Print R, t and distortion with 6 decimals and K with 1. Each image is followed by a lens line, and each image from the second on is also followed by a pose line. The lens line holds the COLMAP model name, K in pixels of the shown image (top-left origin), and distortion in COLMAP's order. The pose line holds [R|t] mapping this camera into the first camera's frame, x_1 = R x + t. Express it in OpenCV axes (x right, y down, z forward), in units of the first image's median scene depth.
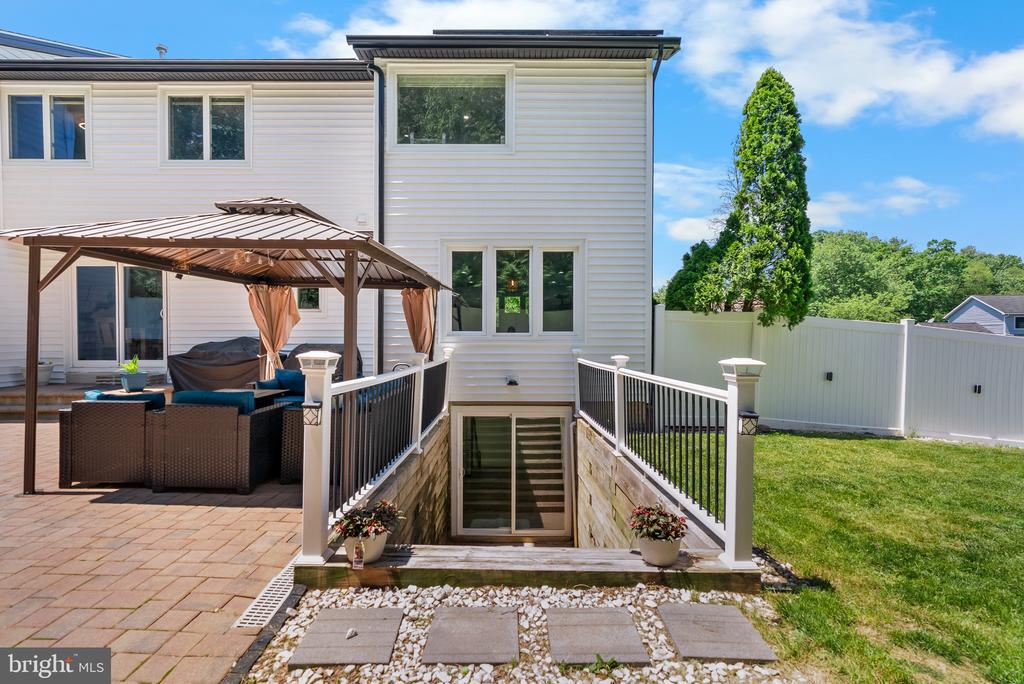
lens RADIAL K [[468.3, 0, 508.7], [0, 468.3, 344.6], [0, 0, 1]] dist [-0.011996, 0.002230]
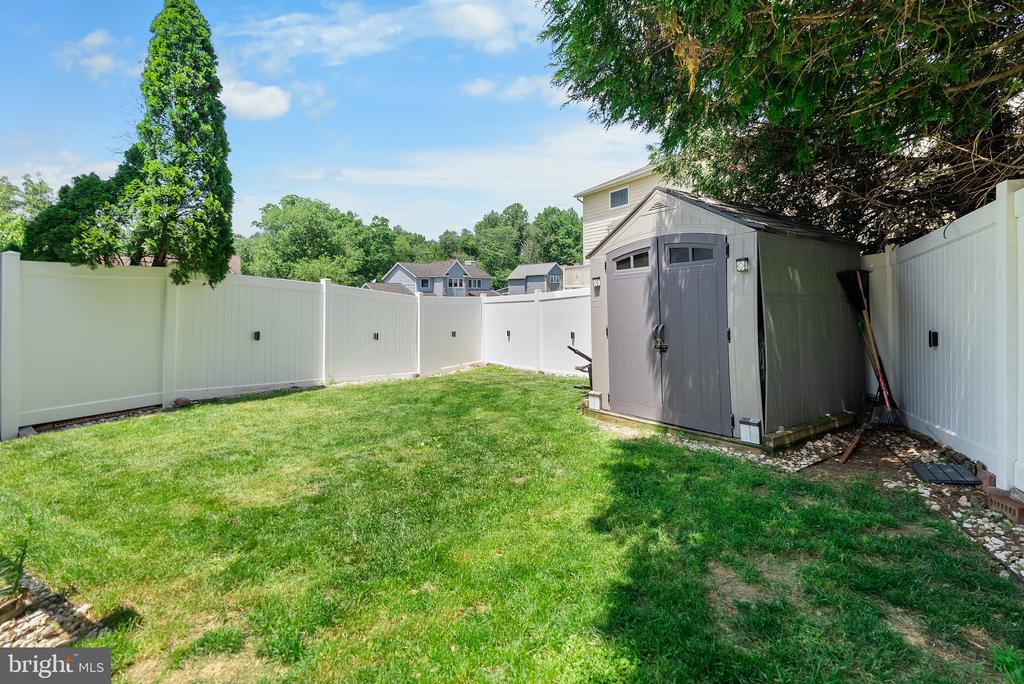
lens RADIAL K [[468.3, 0, 528.0], [0, 468.3, 291.8], [0, 0, 1]] dist [-0.011996, 0.002230]
pose [[0.519451, -0.005795, 0.854481, 0.152110], [0.027325, 0.999578, -0.009832, 0.000536], [-0.854063, 0.028456, 0.519390, 0.003956]]
